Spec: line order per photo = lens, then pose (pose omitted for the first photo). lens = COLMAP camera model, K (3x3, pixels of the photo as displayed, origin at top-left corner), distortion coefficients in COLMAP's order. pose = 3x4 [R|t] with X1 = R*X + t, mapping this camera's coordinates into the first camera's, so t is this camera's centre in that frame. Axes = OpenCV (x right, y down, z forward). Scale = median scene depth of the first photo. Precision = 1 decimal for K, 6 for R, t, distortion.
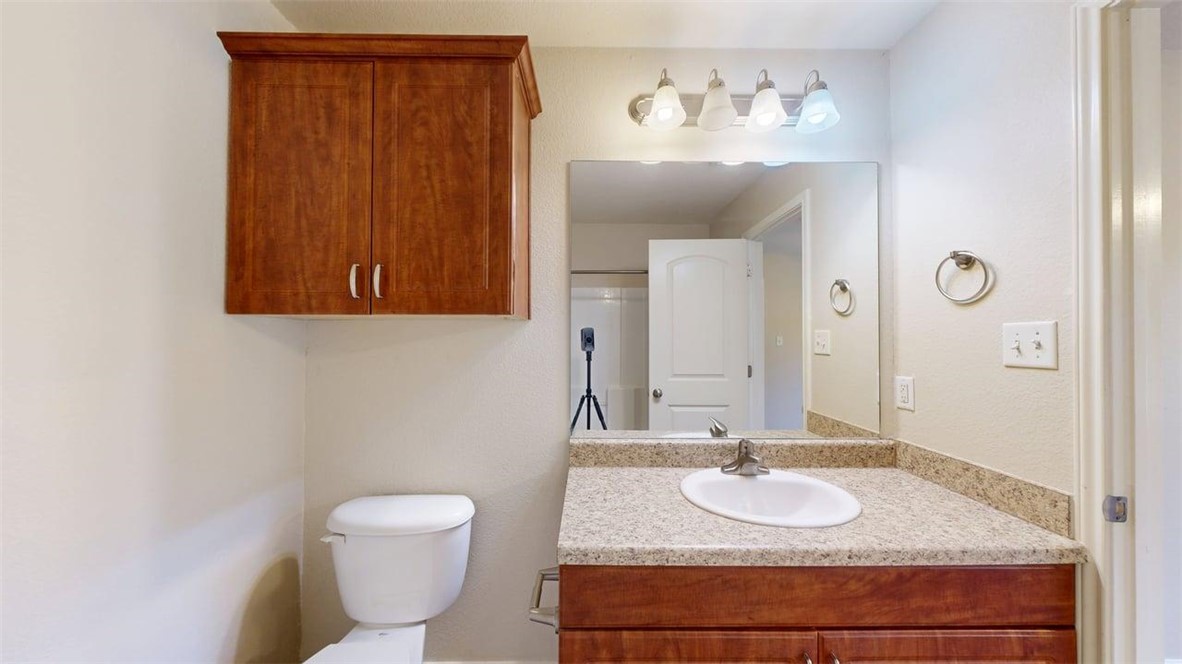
lens RADIAL K [[373.0, 0, 595.6], [0, 373.0, 332.1], [0, 0, 1]] dist [0.001628, 0.000264]
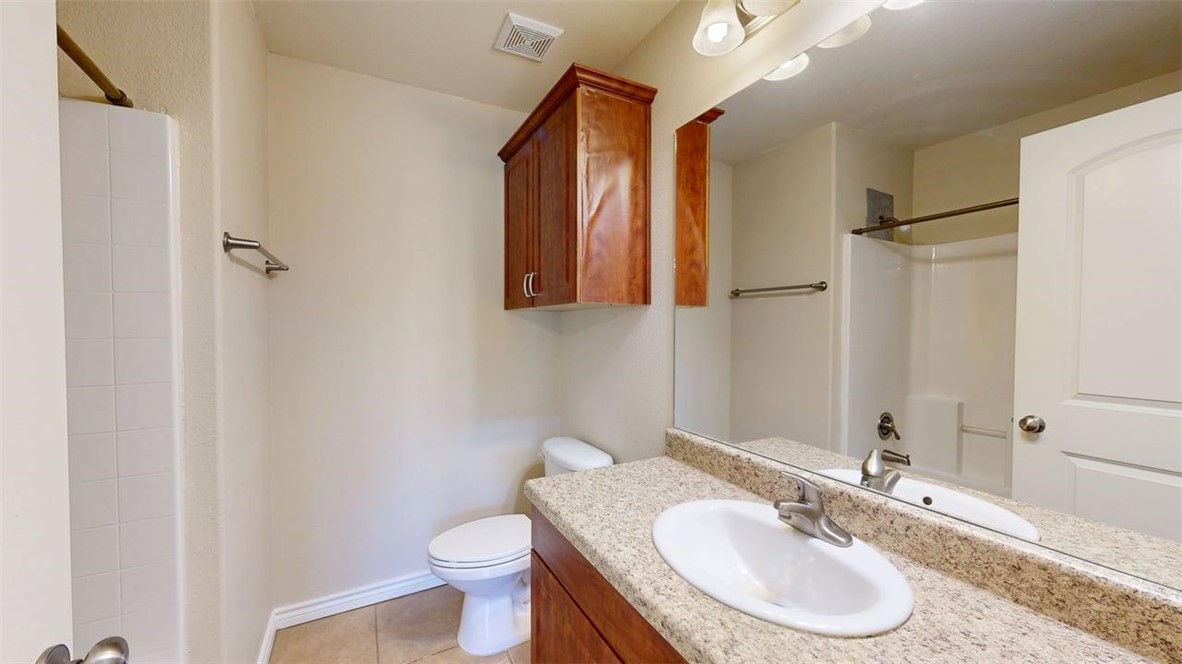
lens RADIAL K [[433.6, 0, 594.3], [0, 433.6, 331.1], [0, 0, 1]] dist [-0.000953, 0.000270]
pose [[0.475977, 0.009718, -0.879404, 0.863102], [0.015702, 0.999686, 0.019545, 0.015591], [0.879318, -0.023112, 0.475675, 0.324597]]
